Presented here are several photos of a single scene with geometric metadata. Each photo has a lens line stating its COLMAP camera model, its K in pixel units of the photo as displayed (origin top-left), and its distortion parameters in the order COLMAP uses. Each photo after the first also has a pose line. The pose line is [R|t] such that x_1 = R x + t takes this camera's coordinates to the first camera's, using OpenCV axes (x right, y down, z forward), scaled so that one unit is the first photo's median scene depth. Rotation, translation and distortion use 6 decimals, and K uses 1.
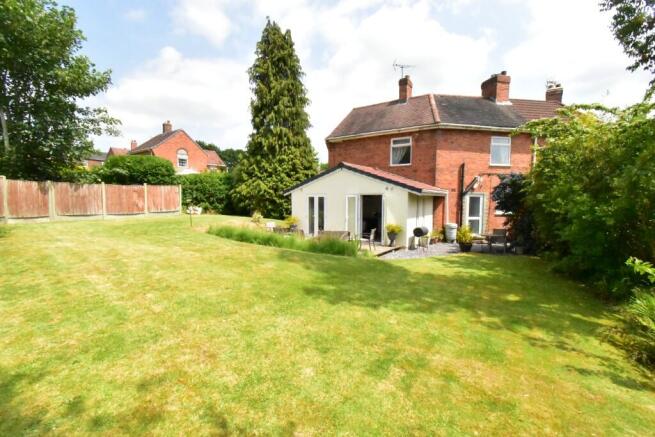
lens RADIAL K [[289.7, 0, 341.3], [0, 289.7, 217.6], [0, 0, 1]] dist [0.001363, -0.000764]
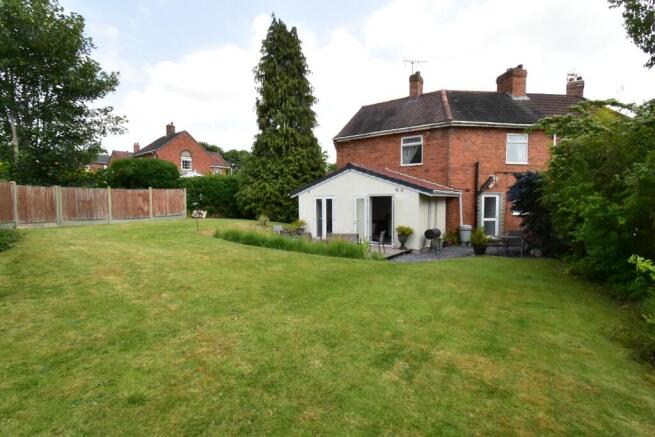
lens RADIAL K [[309.2, 0, 340.4], [0, 309.2, 218.1], [0, 0, 1]] dist [-0.004091, -0.000241]
pose [[0.999335, -0.008630, -0.035421, 0.004928], [0.008336, 0.999930, -0.008447, 0.002843], [0.035492, 0.008146, 0.999337, -0.039360]]
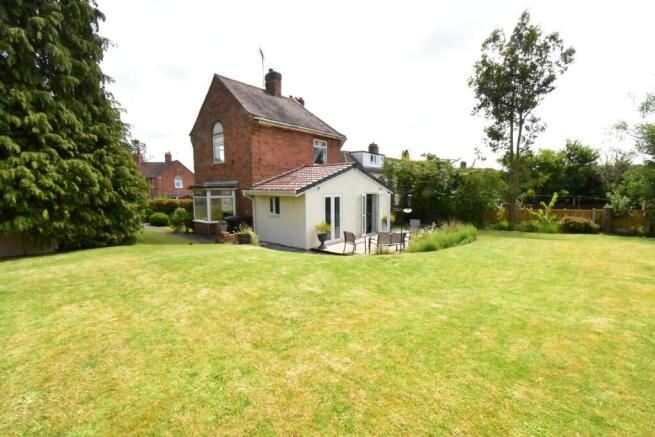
lens RADIAL K [[289.7, 0, 341.3], [0, 289.7, 217.6], [0, 0, 1]] dist [0.001363, -0.000764]
pose [[0.091979, -0.106401, 0.990060, -1.139733], [0.062187, 0.992948, 0.100934, -0.113537], [-0.993817, 0.052285, 0.097947, 1.044488]]
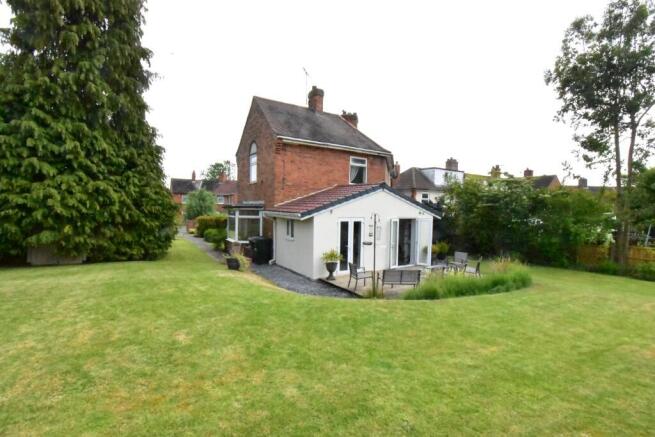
lens RADIAL K [[309.2, 0, 340.4], [0, 309.2, 218.1], [0, 0, 1]] dist [-0.004091, -0.000241]
pose [[0.374811, -0.034903, 0.926444, -1.021719], [0.037823, 0.999035, 0.022335, -0.117106], [-0.926329, 0.026670, 0.375770, 0.836639]]
